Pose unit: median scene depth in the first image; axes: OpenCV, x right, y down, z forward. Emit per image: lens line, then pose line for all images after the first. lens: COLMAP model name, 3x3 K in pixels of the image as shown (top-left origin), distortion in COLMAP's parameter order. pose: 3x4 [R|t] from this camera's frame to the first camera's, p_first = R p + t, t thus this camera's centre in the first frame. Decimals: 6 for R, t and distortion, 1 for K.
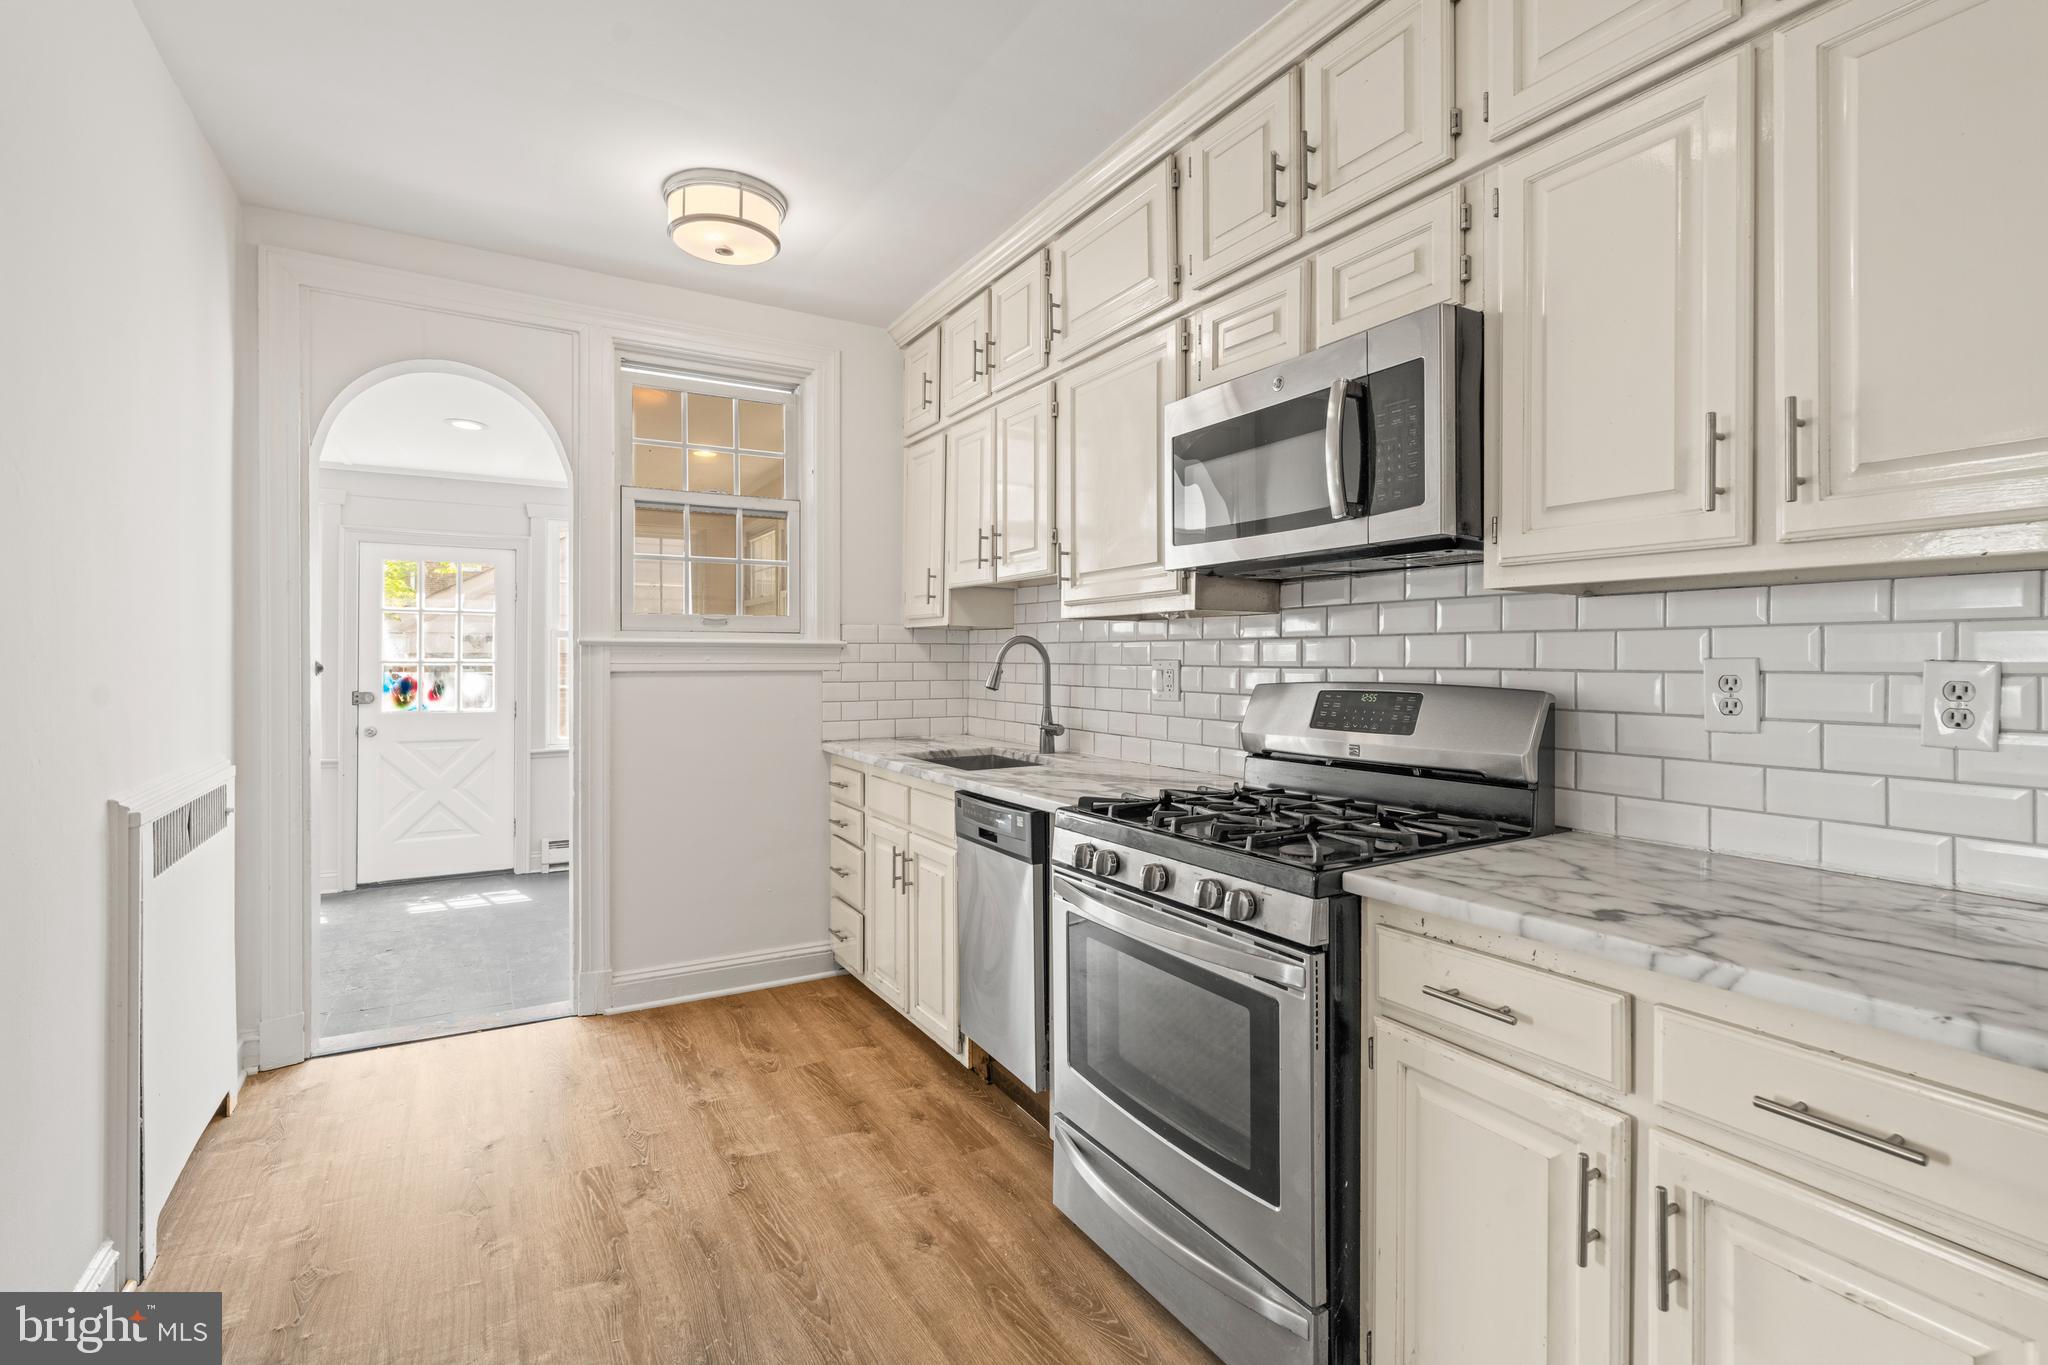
lens RADIAL K [[925.4, 0, 1005.0], [0, 925.4, 655.8], [0, 0, 1]] dist [-0.005222, 0.002299]
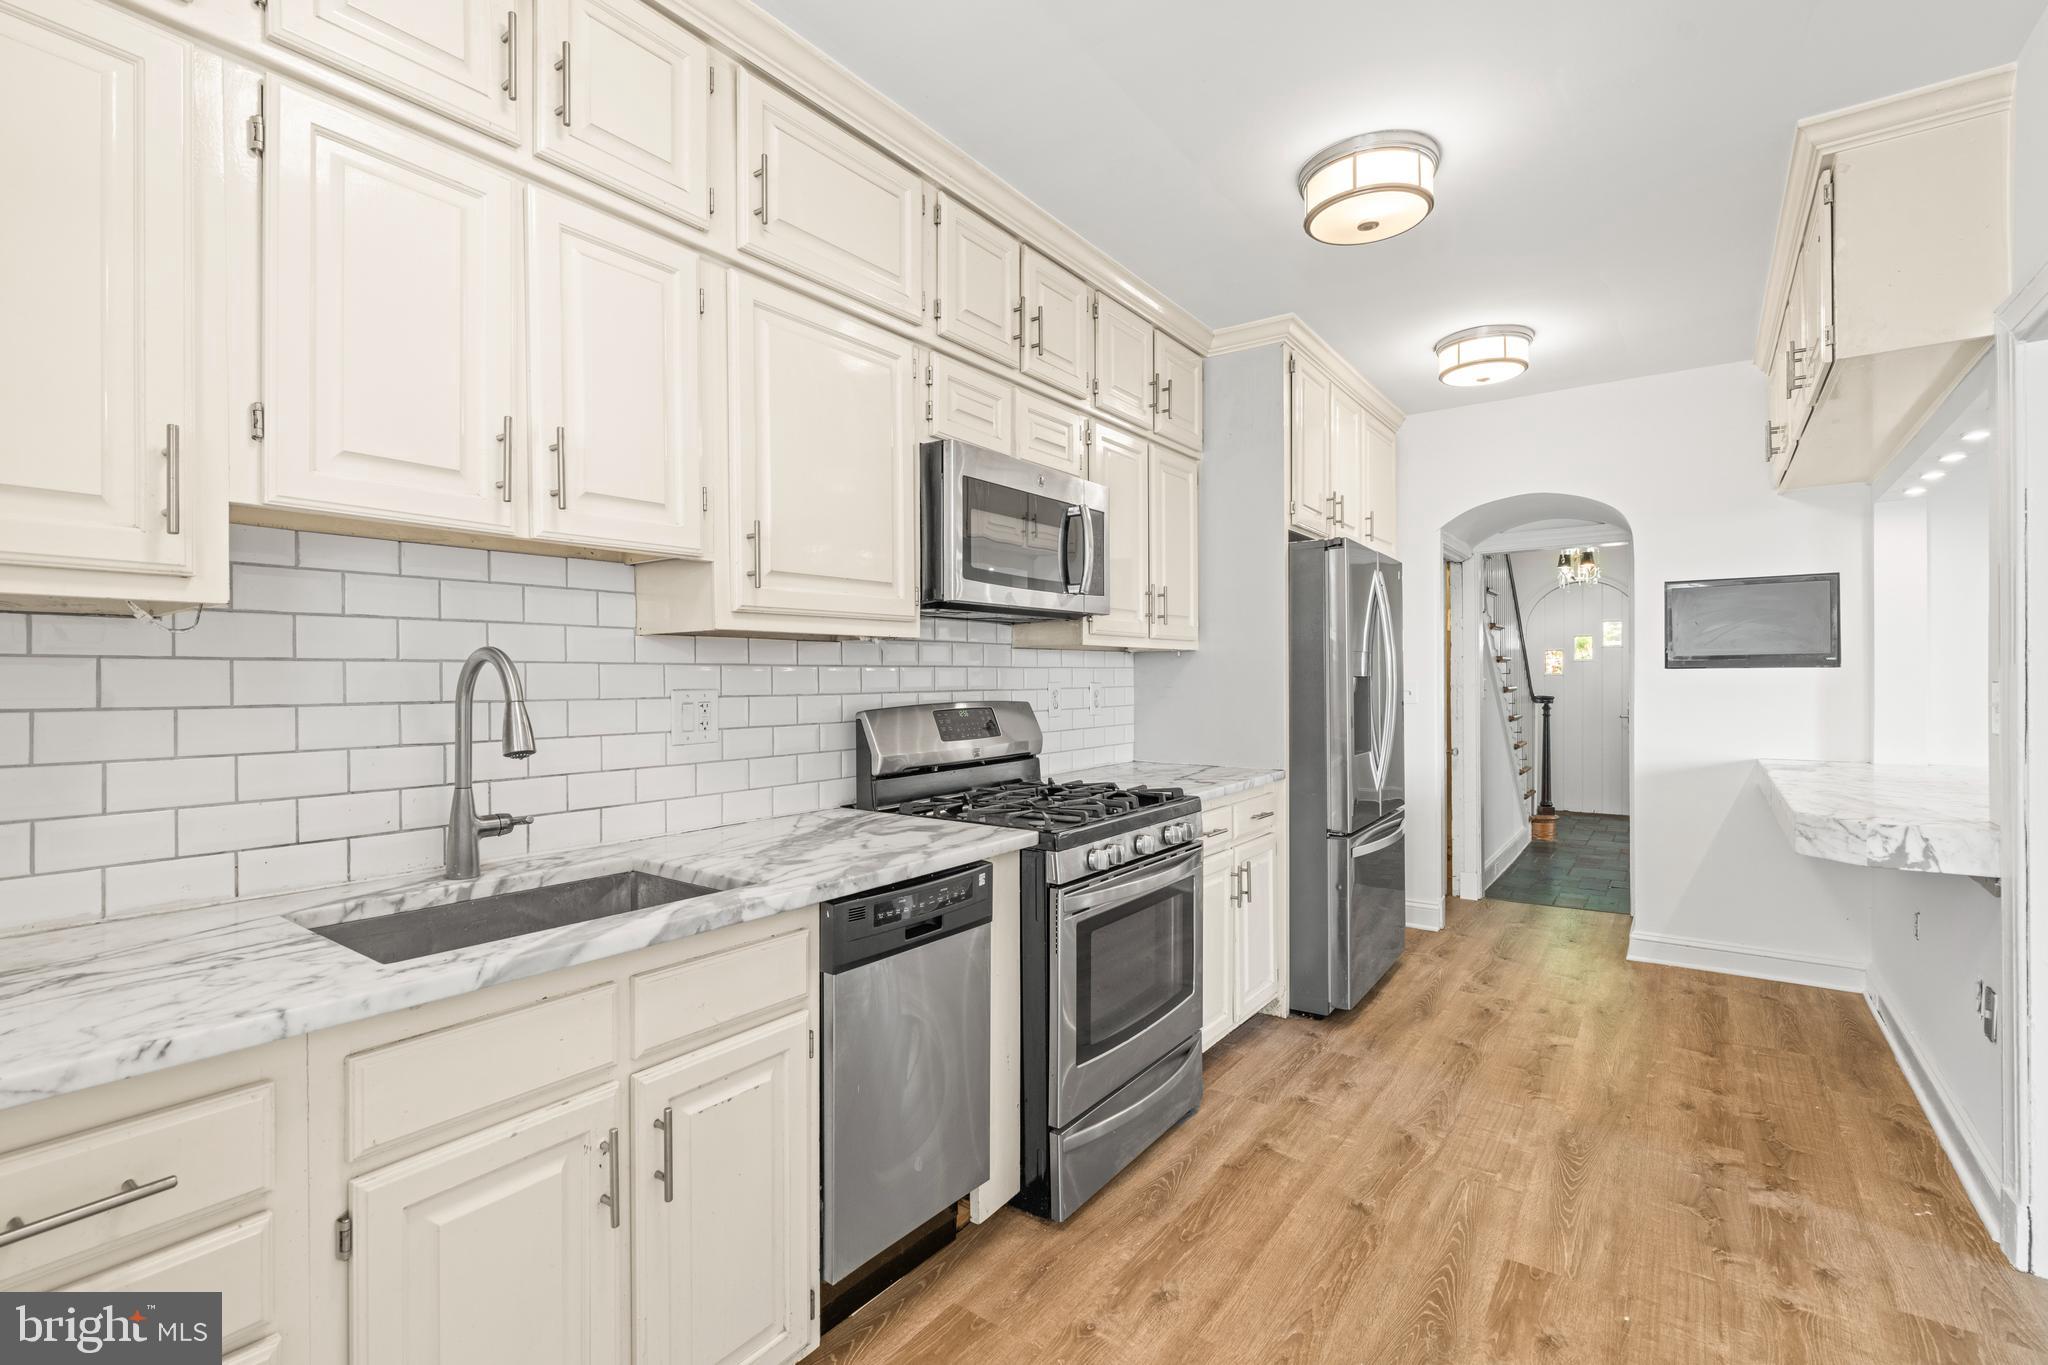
lens RADIAL K [[925.4, 0, 1029.8], [0, 925.4, 680.9], [0, 0, 1]] dist [-0.005222, 0.002299]
pose [[-0.411123, -0.003398, 0.911574, -0.610701], [0.003206, 0.999981, 0.005173, -0.005634], [-0.911574, 0.005049, -0.411104, 1.030227]]
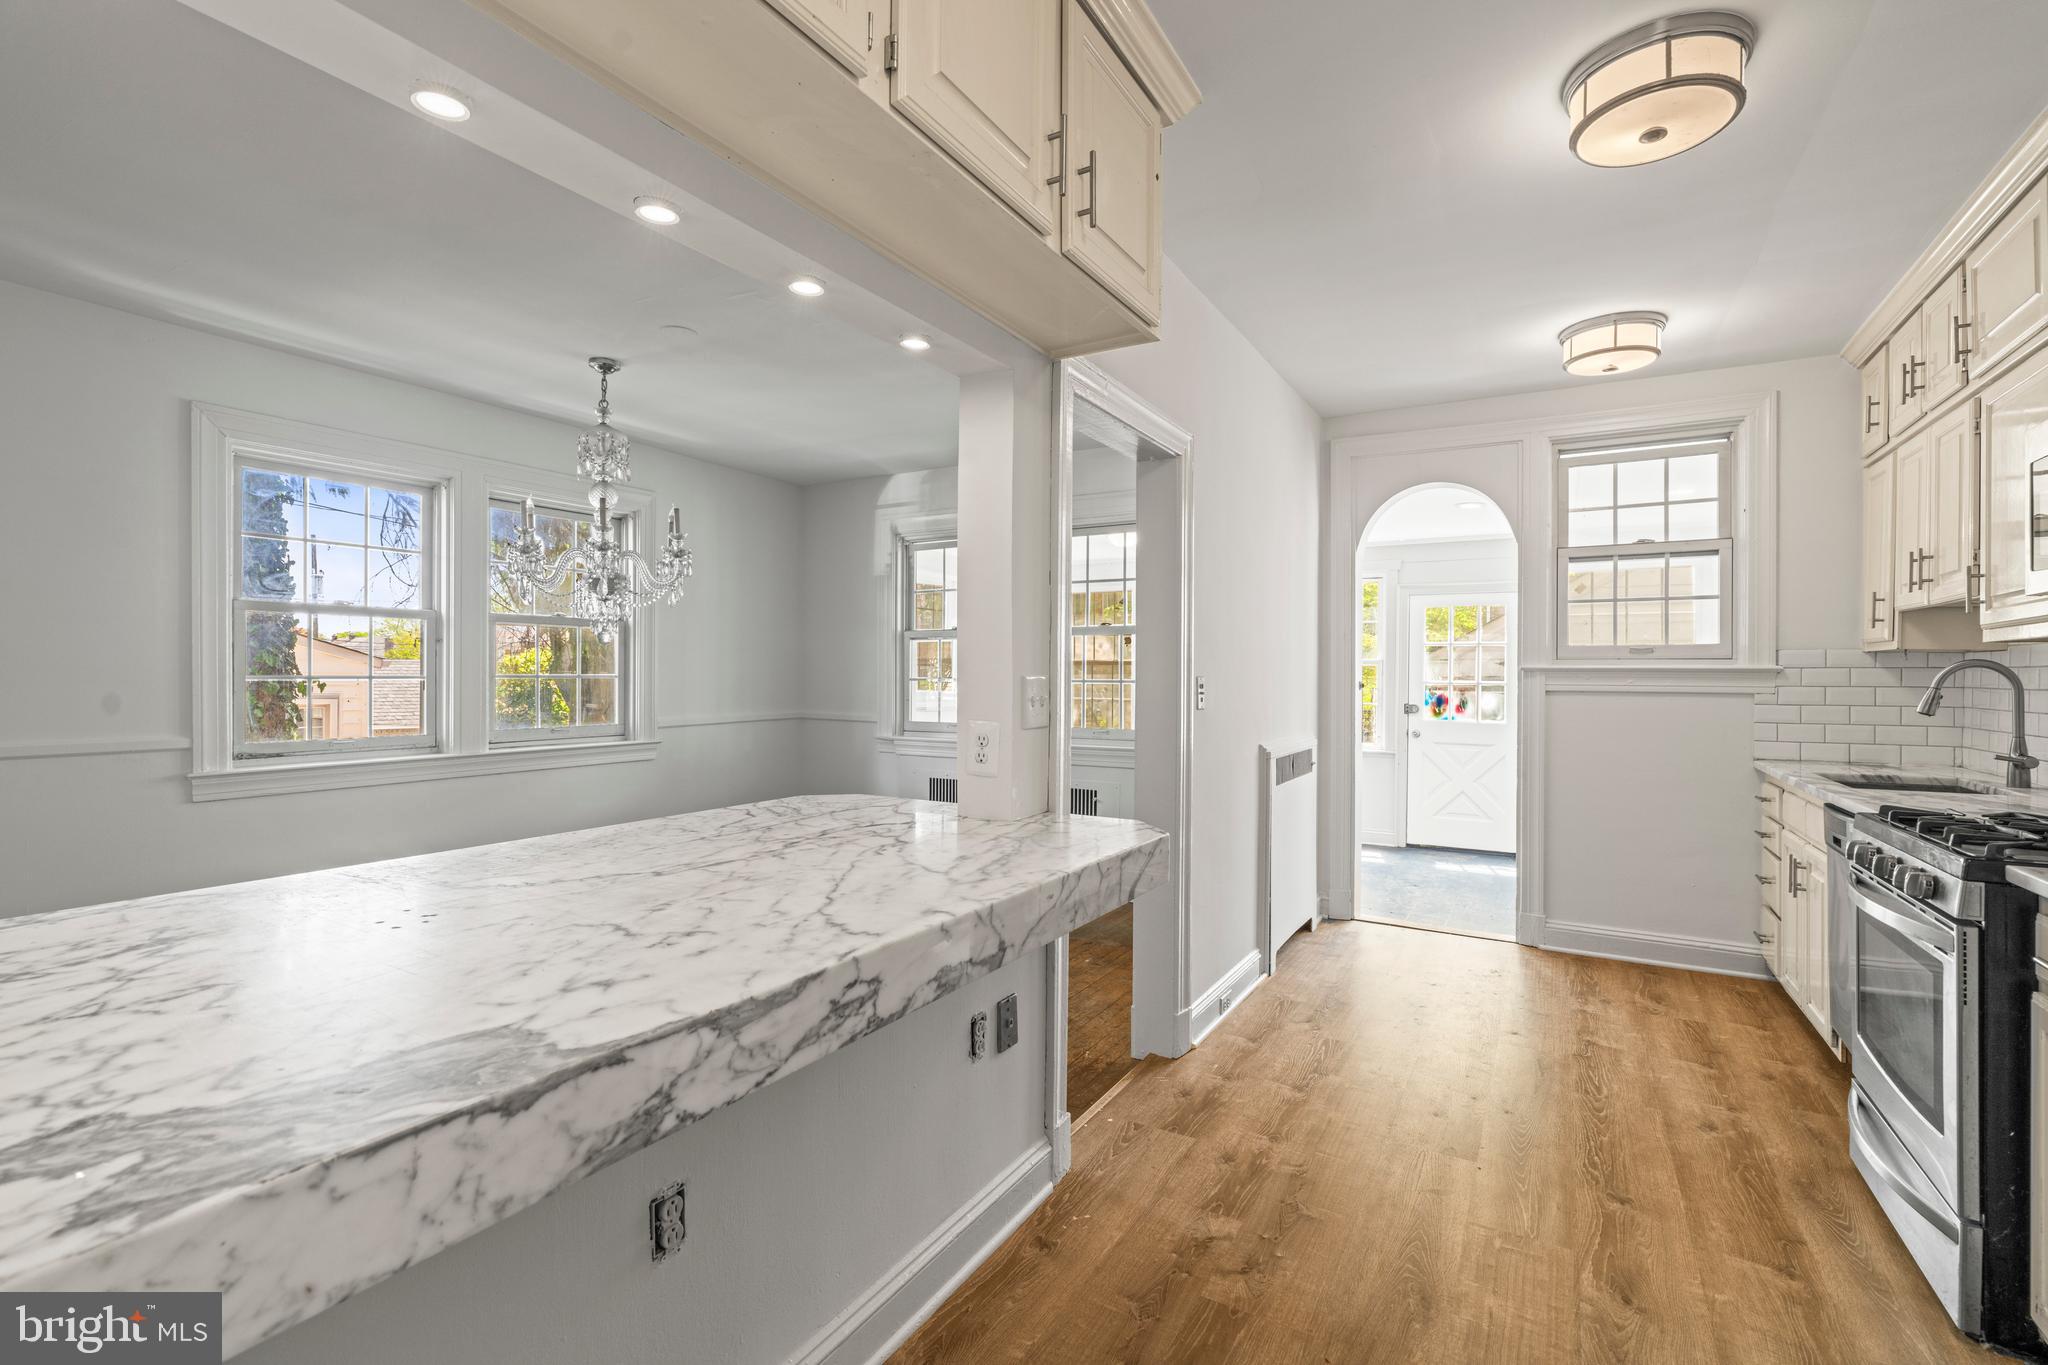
lens RADIAL K [[925.4, 0, 1030.0], [0, 925.4, 679.8], [0, 0, 1]] dist [-0.005222, 0.002299]
pose [[0.502160, 0.005535, -0.864757, 0.377708], [-0.005172, 0.999981, 0.003398, 0.001044], [0.864759, 0.002766, 0.502179, -0.330156]]
